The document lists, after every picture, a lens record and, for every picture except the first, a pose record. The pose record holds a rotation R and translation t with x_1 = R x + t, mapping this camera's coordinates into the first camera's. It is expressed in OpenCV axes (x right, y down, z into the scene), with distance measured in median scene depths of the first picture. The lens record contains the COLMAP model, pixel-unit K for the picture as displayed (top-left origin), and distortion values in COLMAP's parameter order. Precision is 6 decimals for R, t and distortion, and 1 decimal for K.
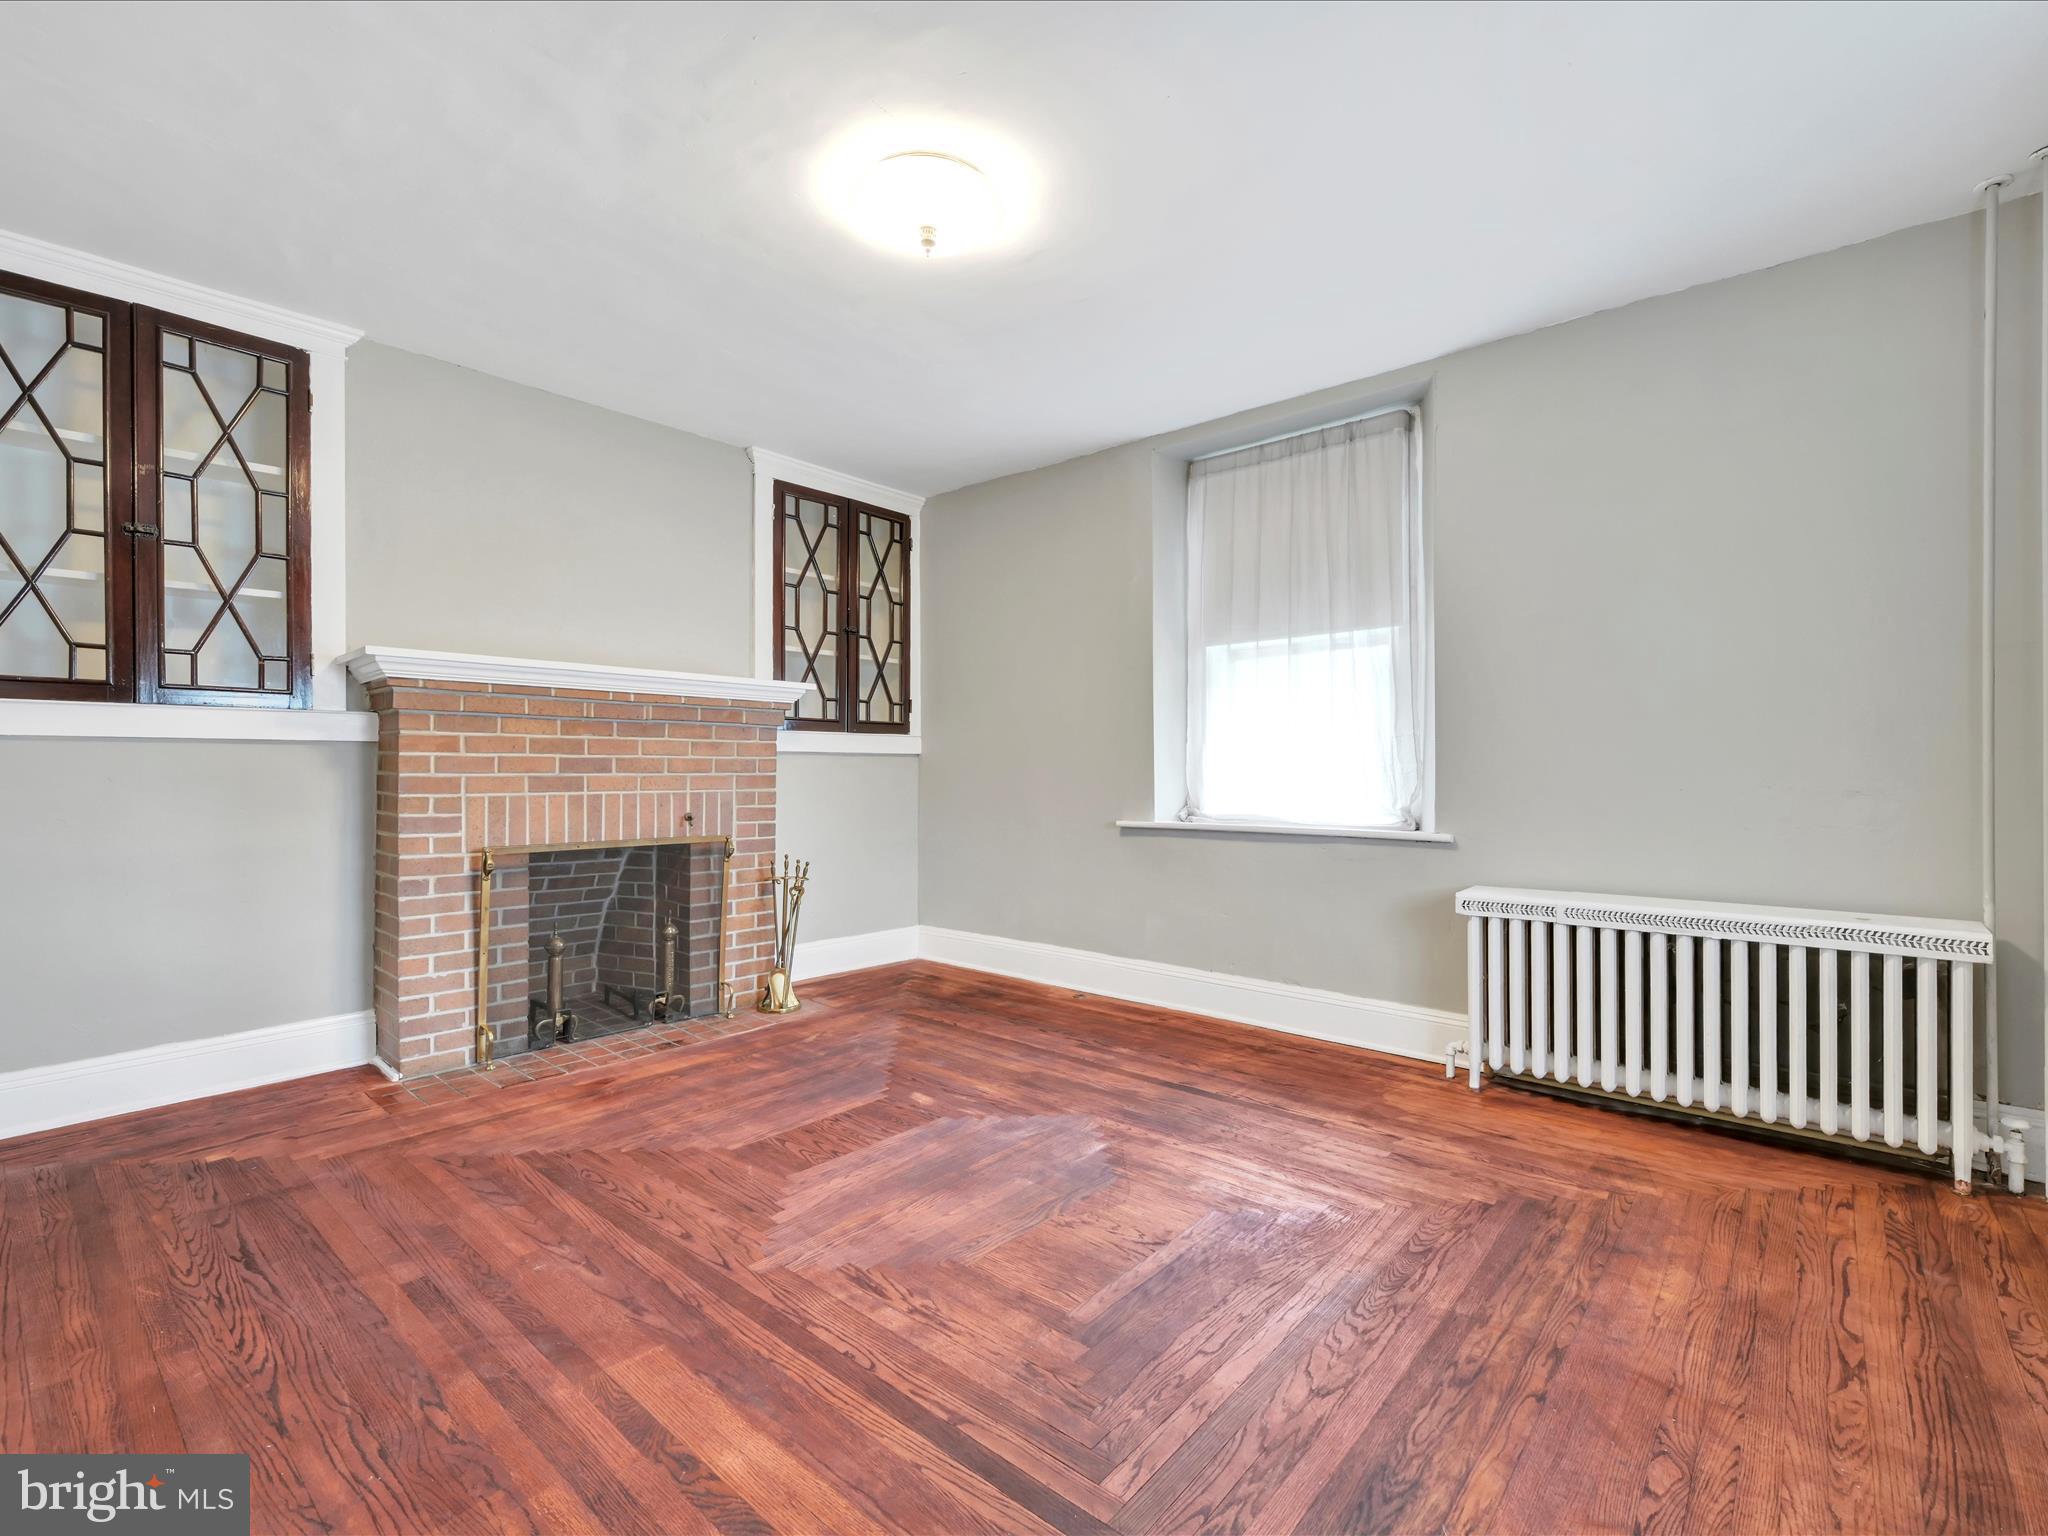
lens RADIAL K [[911.9, 0, 1024.0], [0, 911.9, 768.0], [0, 0, 1]] dist [-0.000880, -0.000031]
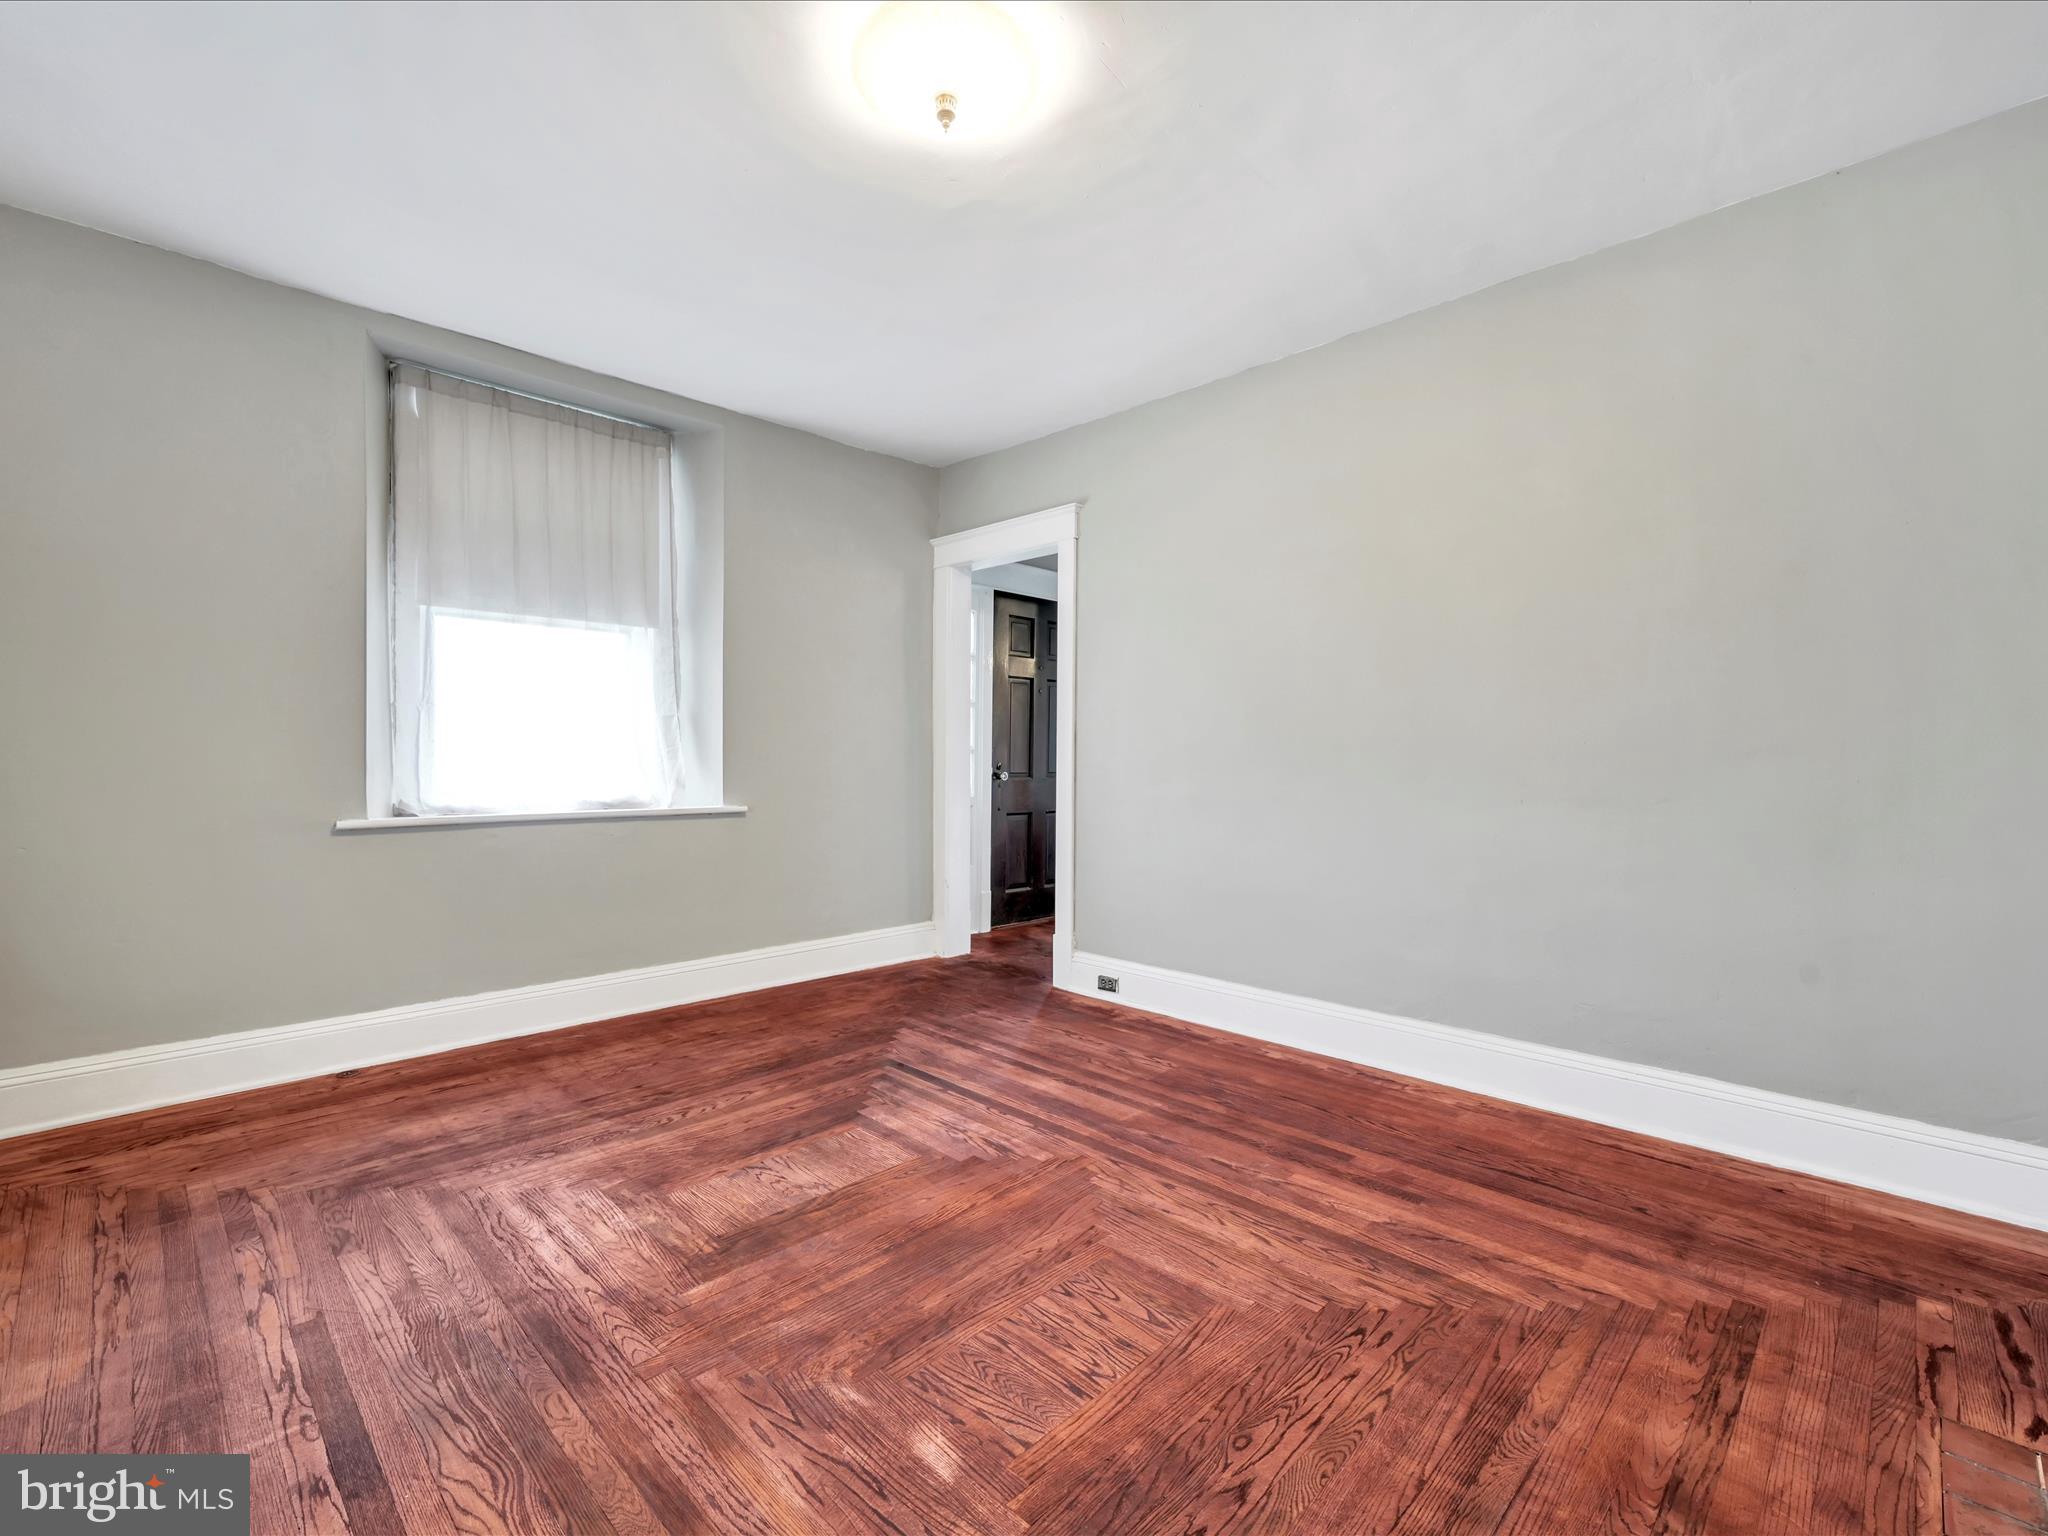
lens RADIAL K [[911.9, 0, 1024.0], [0, 911.9, 768.0], [0, 0, 1]] dist [-0.000880, -0.000031]
pose [[-0.997687, -0.004244, 0.067850, -0.279190], [-0.003690, 0.999959, 0.008291, 0.004887], [-0.067882, 0.008021, -0.997661, 2.171604]]
